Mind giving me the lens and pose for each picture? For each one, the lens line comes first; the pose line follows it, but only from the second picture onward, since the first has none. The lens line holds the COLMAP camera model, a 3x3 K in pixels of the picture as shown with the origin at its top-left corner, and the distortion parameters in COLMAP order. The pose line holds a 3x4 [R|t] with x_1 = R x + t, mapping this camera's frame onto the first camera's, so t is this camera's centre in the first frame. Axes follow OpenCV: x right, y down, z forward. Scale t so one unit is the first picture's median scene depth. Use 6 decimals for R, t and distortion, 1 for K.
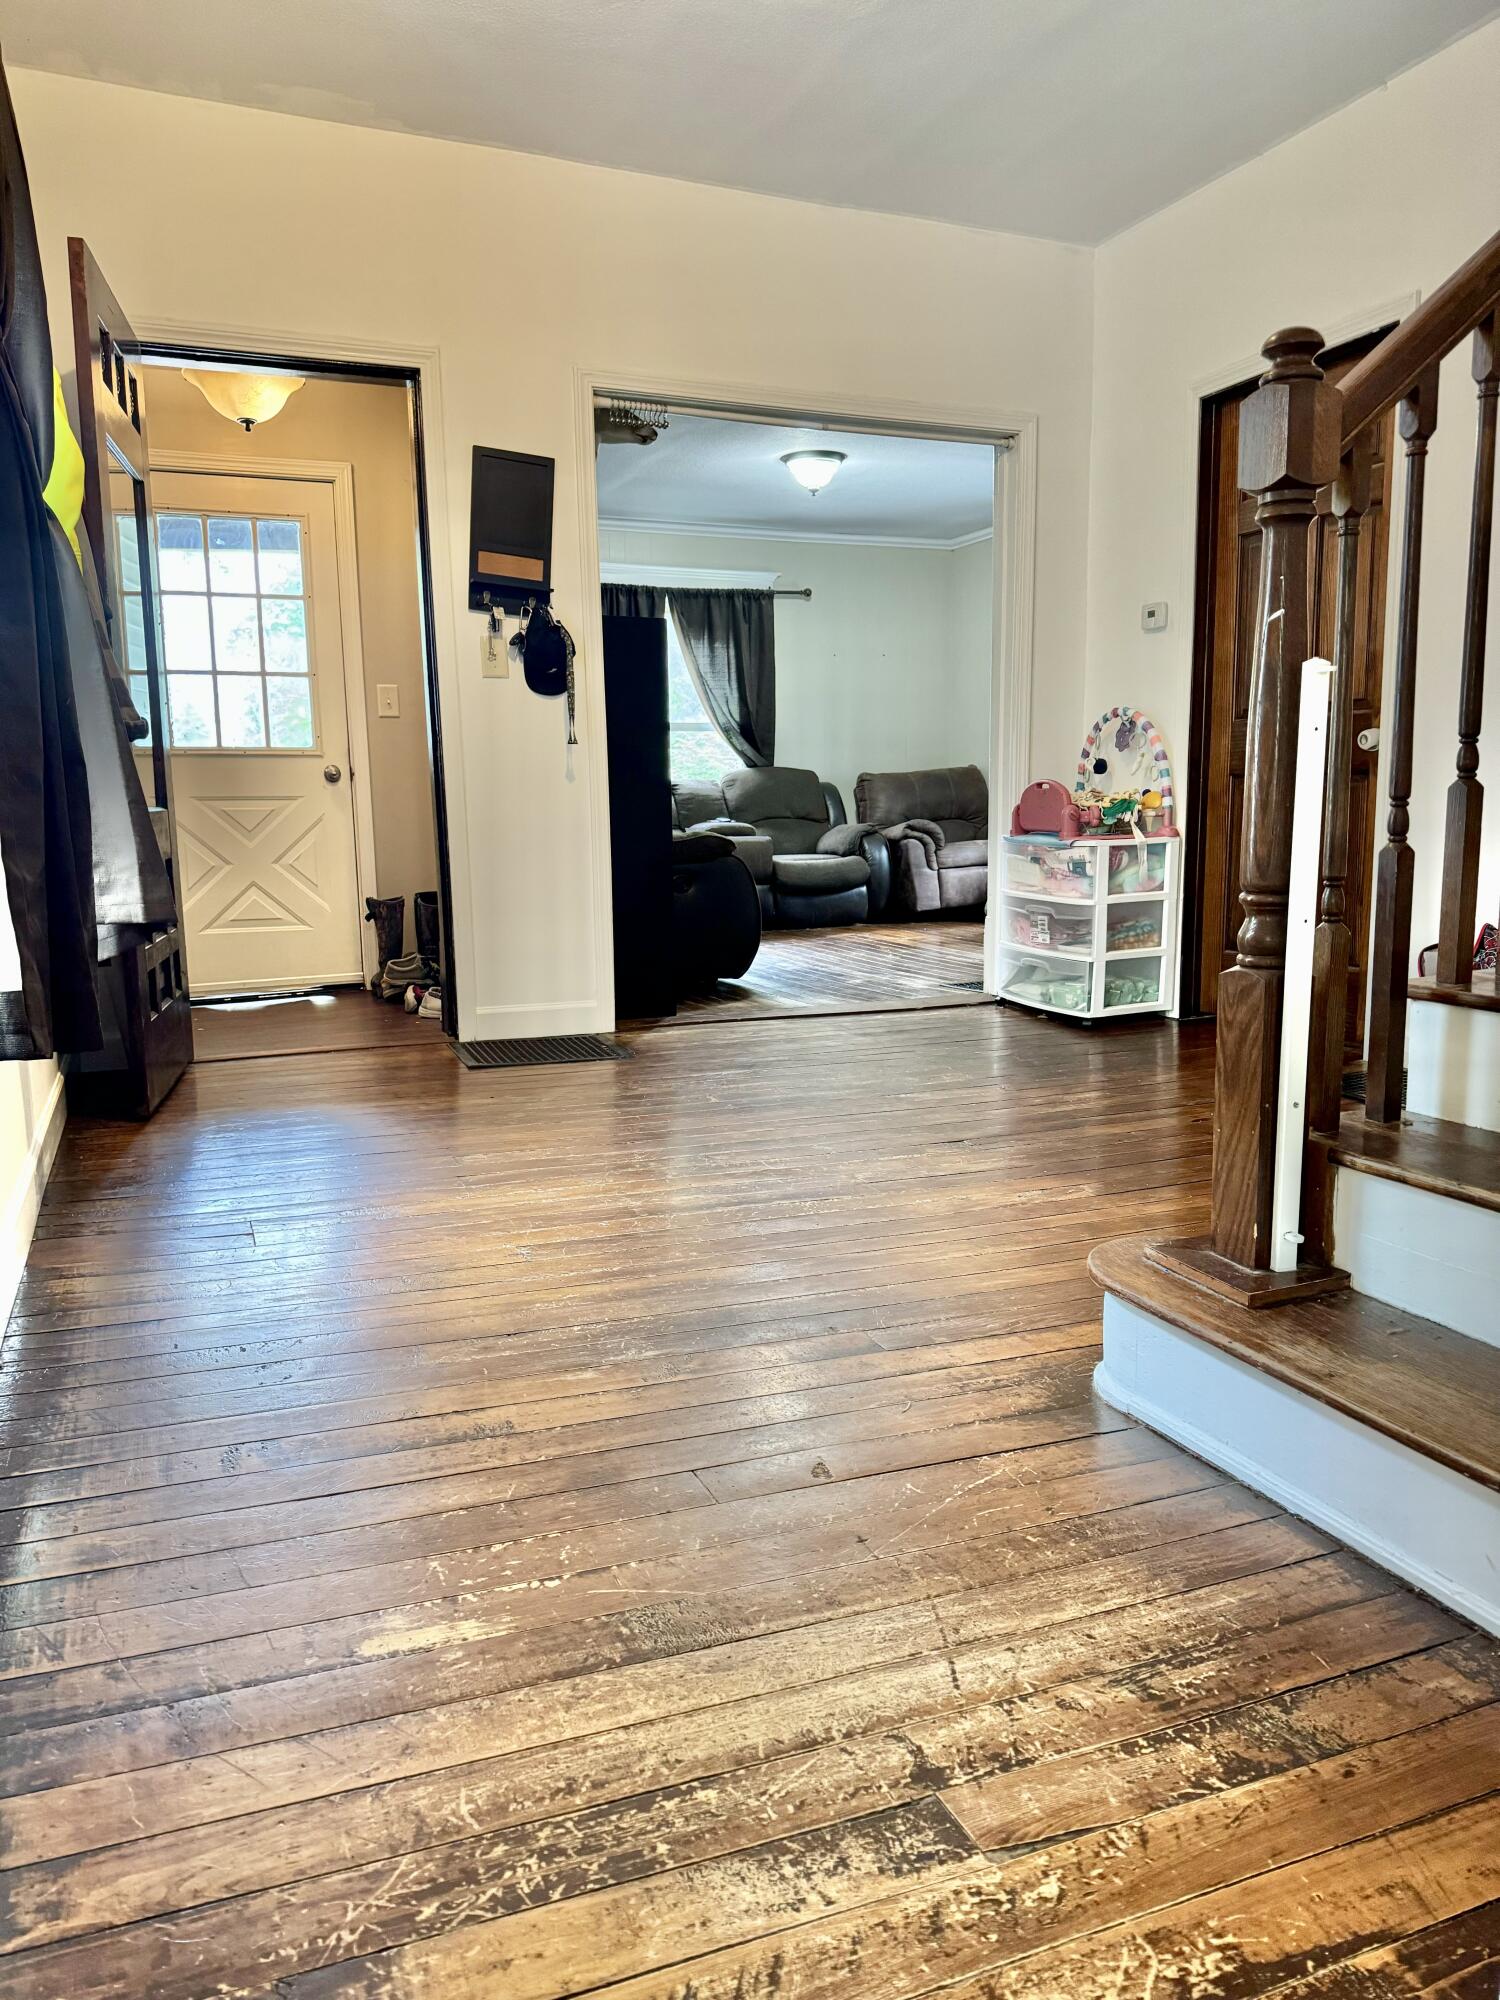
lens RADIAL K [[1400.6, 0, 765.6], [0, 1400.6, 1003.6], [0, 0, 1]] dist [0.060517, -0.063995]
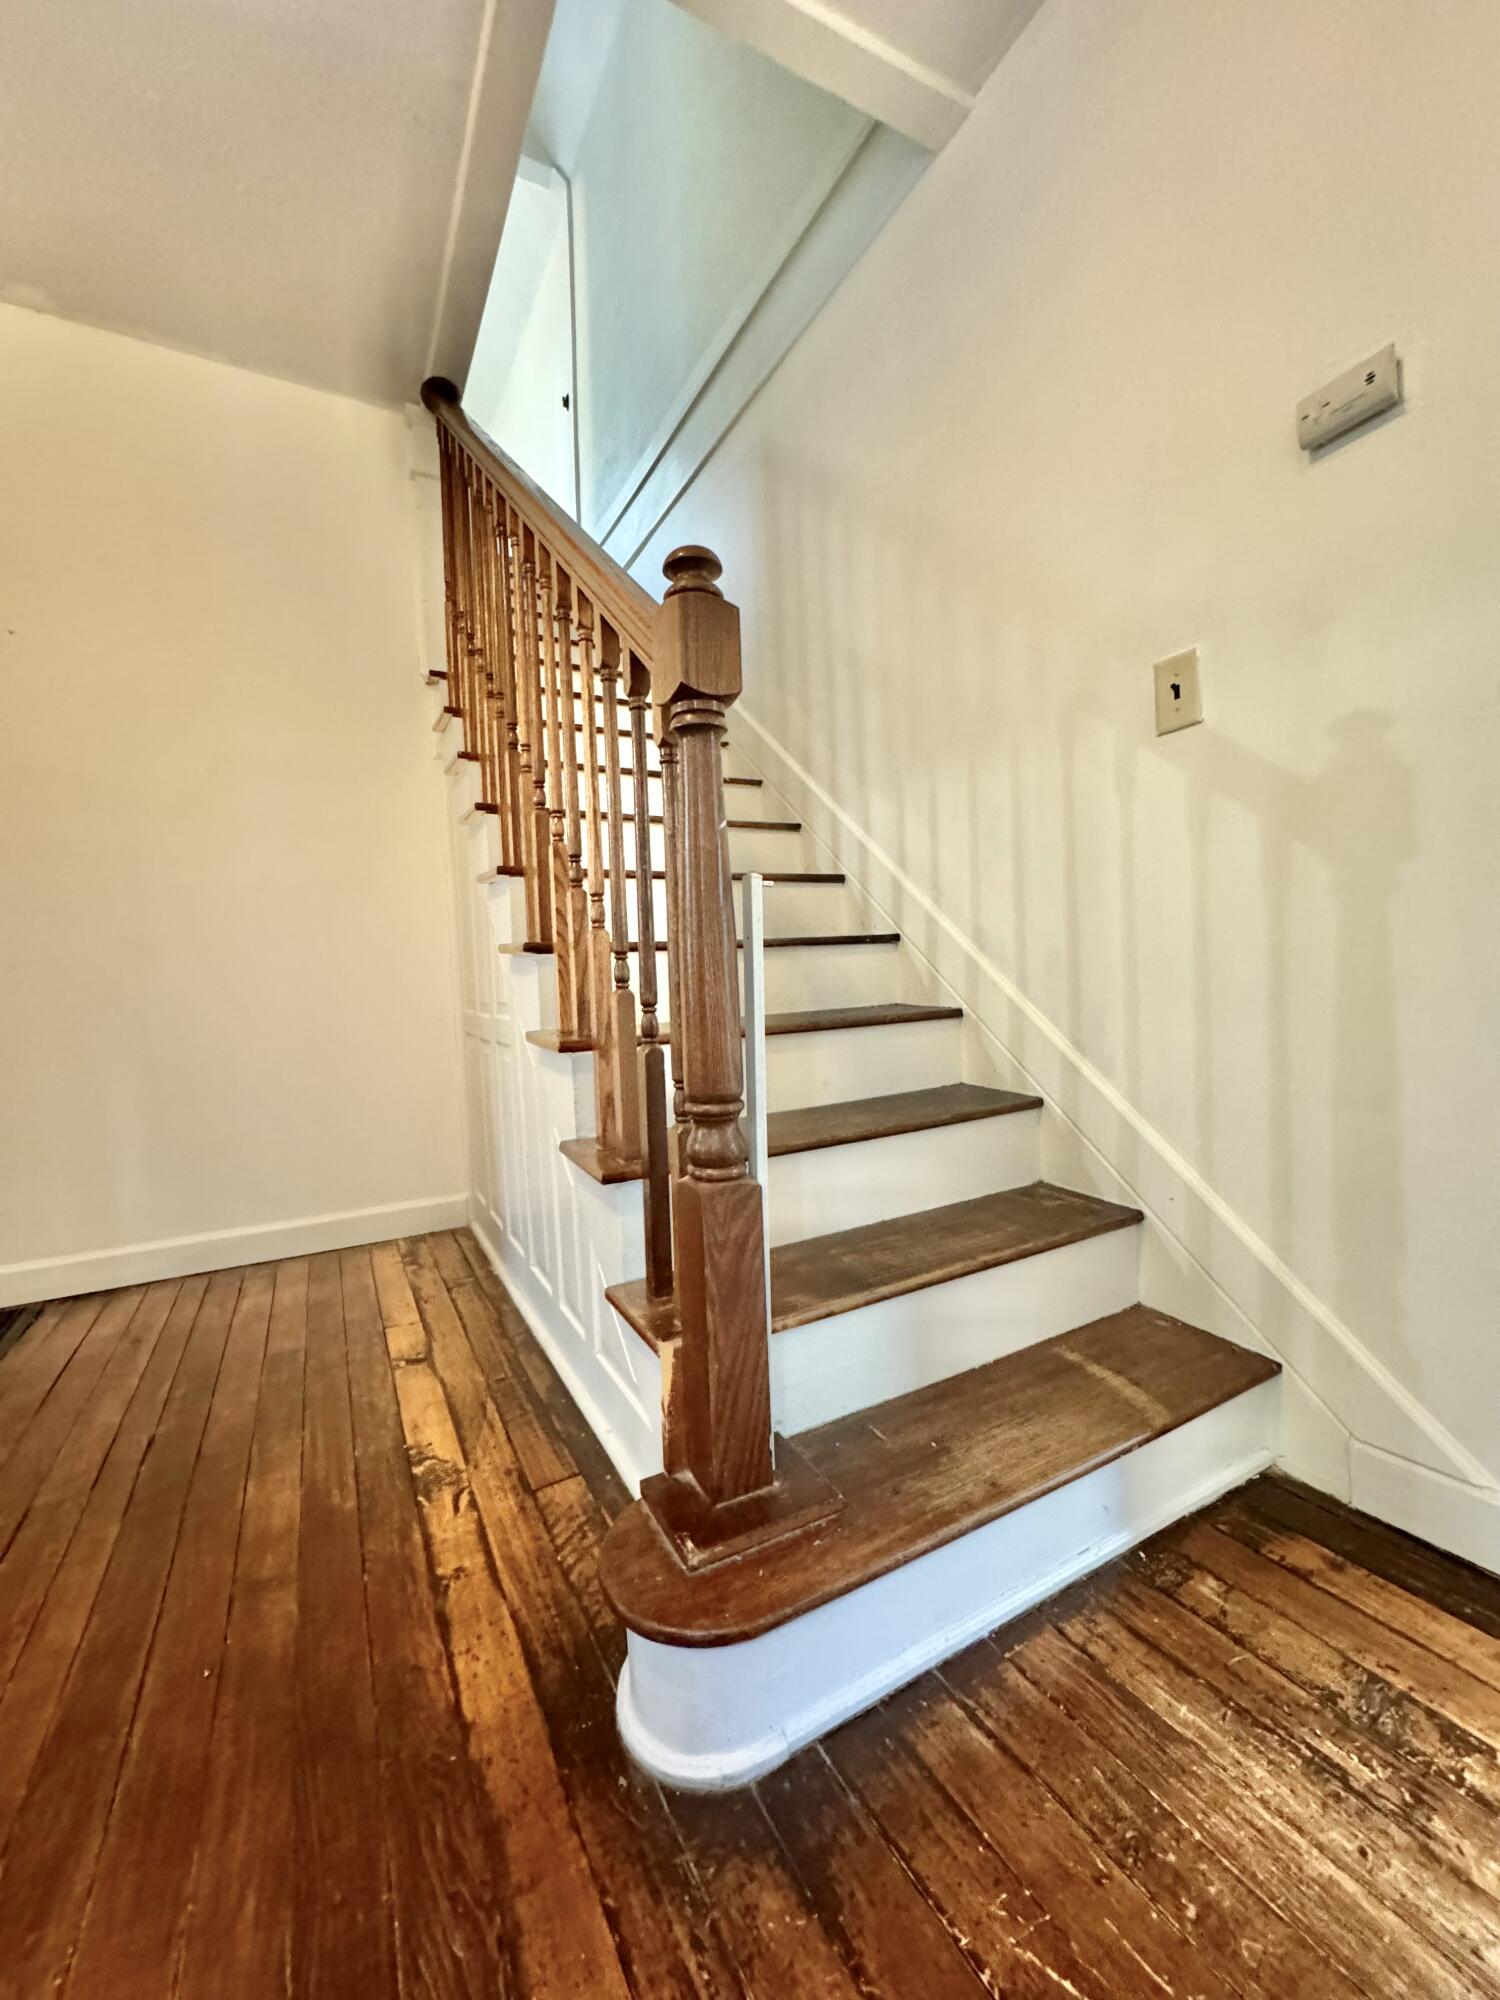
lens RADIAL K [[796.5, 0, 753.0], [0, 796.5, 994.7], [0, 0, 1]] dist [-0.003456, 0.000949]
pose [[-0.090220, -0.024390, 0.995623, -0.136967], [0.181426, 0.982570, 0.040511, -0.119280], [-0.979257, 0.184286, -0.084222, 0.716588]]
